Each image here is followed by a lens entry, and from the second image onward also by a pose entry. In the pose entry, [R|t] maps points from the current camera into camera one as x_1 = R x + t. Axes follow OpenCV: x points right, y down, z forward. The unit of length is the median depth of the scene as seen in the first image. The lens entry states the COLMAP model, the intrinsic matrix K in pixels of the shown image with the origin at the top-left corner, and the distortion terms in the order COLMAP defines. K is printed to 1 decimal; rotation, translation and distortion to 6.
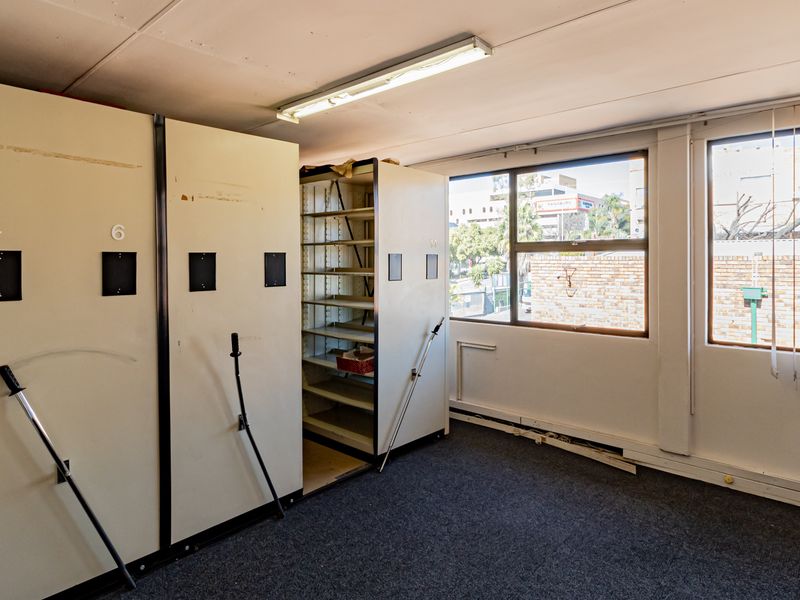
lens RADIAL K [[497.9, 0, 400.0], [0, 497.9, 300.0], [0, 0, 1]] dist [0.000576, 0.000034]
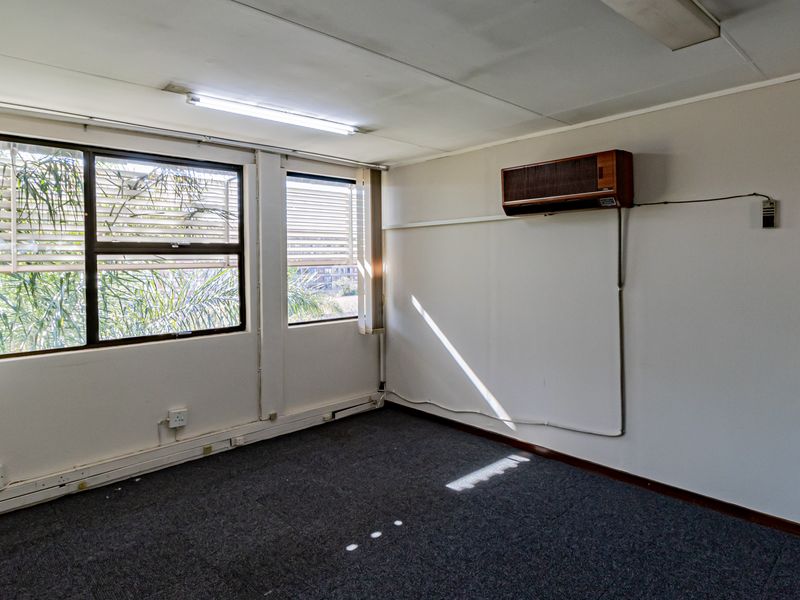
lens RADIAL K [[497.9, 0, 400.0], [0, 497.9, 300.0], [0, 0, 1]] dist [0.000576, 0.000034]
pose [[0.078754, -0.075049, 0.994065, -0.619996], [0.094589, 0.993226, 0.067492, -0.038036], [-0.992396, 0.088713, 0.085319, 0.548155]]
